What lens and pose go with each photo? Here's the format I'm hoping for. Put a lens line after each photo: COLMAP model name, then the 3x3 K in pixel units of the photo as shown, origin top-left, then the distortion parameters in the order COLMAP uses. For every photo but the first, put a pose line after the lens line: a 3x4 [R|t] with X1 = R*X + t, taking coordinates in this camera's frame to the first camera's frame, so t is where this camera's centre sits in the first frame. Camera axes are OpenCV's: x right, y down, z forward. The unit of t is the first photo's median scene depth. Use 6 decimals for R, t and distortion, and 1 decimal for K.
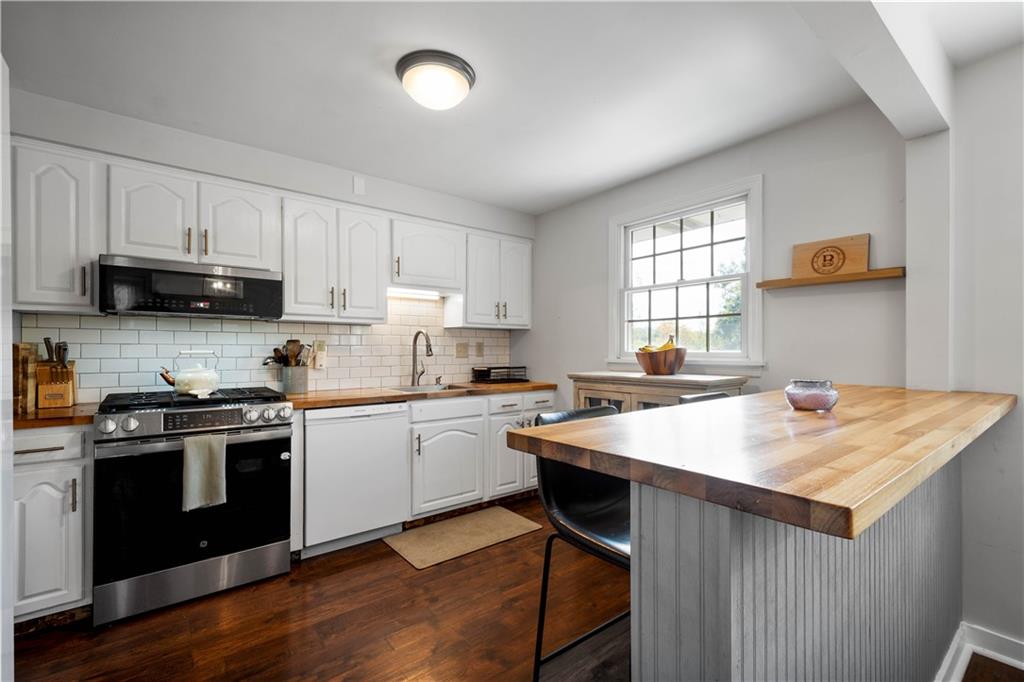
lens RADIAL K [[454.9, 0, 517.8], [0, 454.9, 351.3], [0, 0, 1]] dist [0.008733, -0.001155]
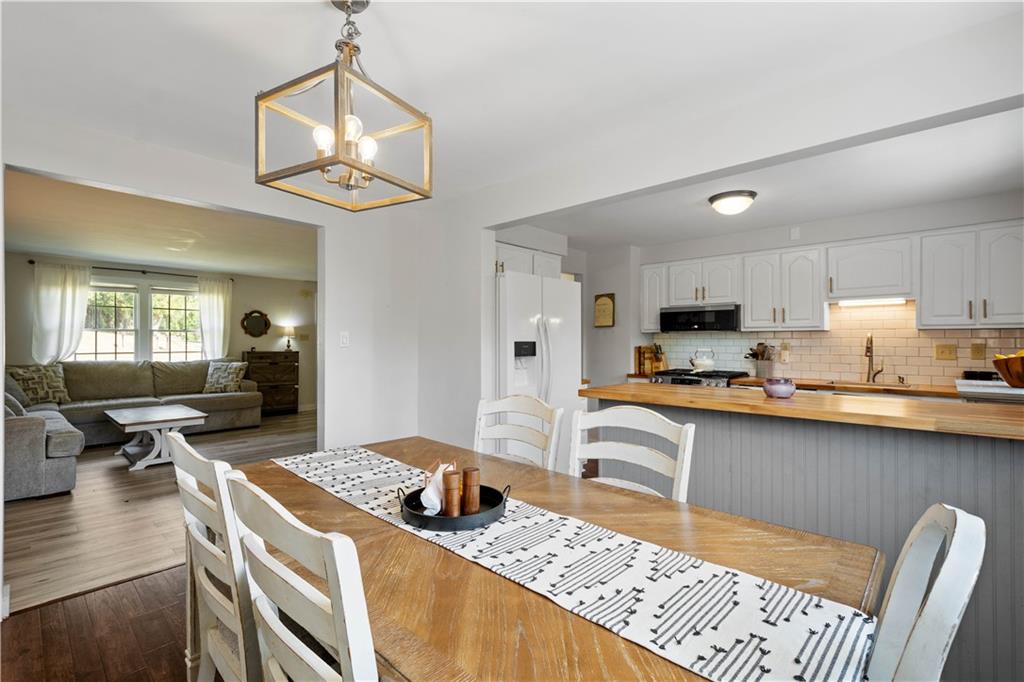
lens RADIAL K [[454.9, 0, 512.9], [0, 454.9, 341.2], [0, 0, 1]] dist [0.008733, -0.001155]
pose [[0.138210, -0.000632, -0.990403, 0.947962], [-0.005835, 0.999982, -0.001453, -0.024456], [0.990386, 0.005980, 0.138204, -0.056007]]
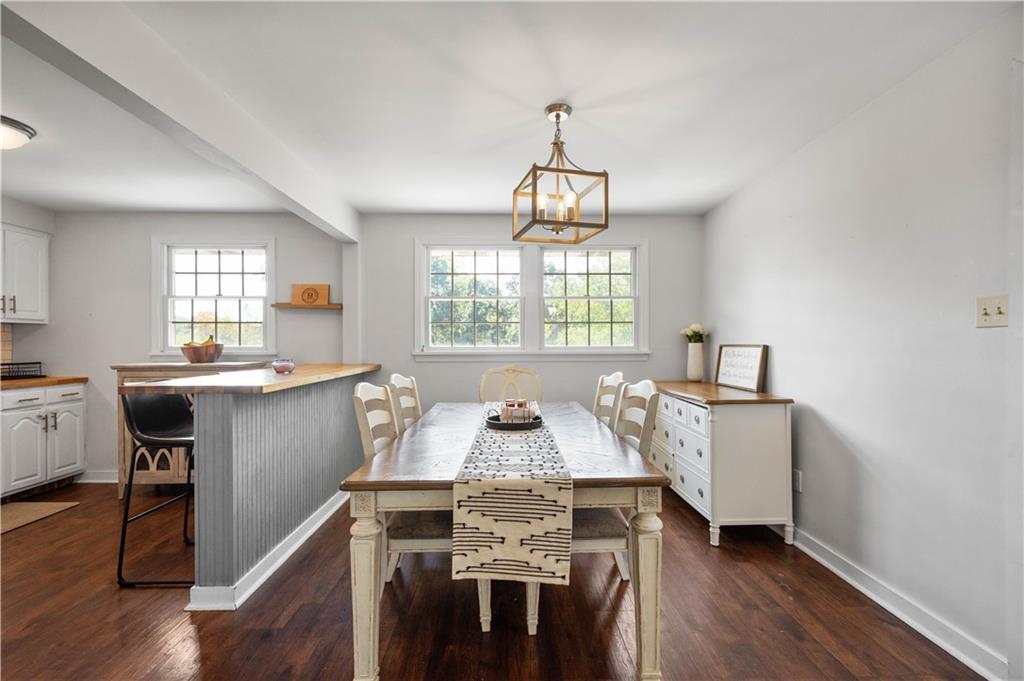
lens RADIAL K [[454.9, 0, 516.7], [0, 454.9, 346.3], [0, 0, 1]] dist [0.008733, -0.001155]
pose [[0.610216, -0.003324, 0.792228, -0.193049], [0.002169, 0.999994, 0.002526, -0.001052], [-0.792232, 0.000177, 0.610220, -0.573433]]
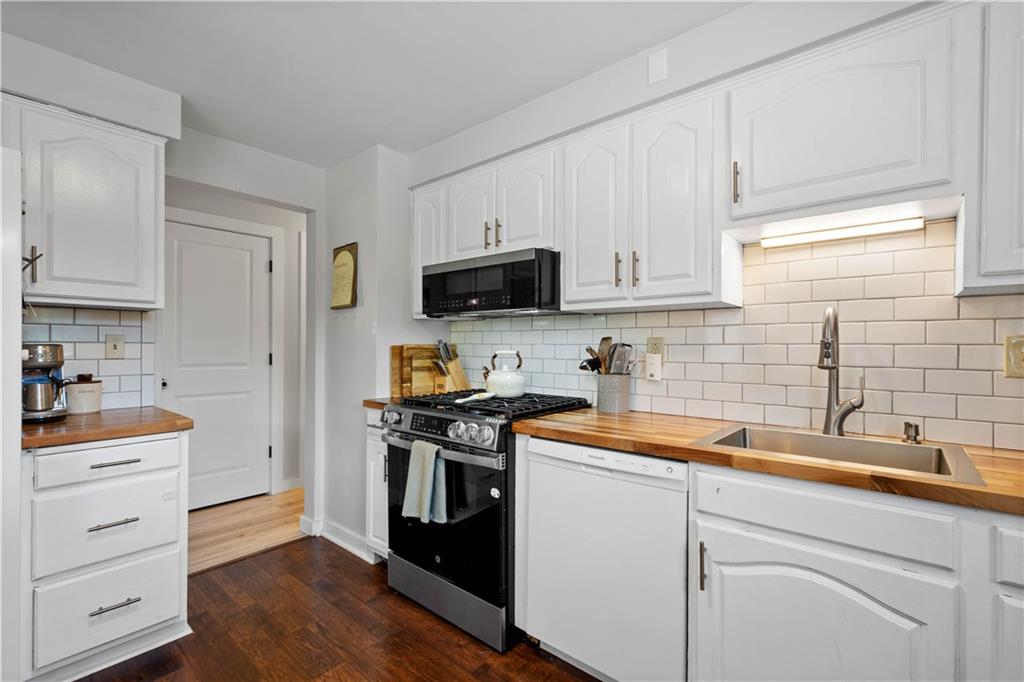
lens RADIAL K [[454.9, 0, 515.4], [0, 454.9, 348.6], [0, 0, 1]] dist [0.008733, -0.001155]
pose [[0.189261, 0.006158, -0.981907, 0.187848], [-0.007832, 0.999958, 0.004761, -0.009164], [0.981896, 0.006789, 0.189301, 0.734437]]
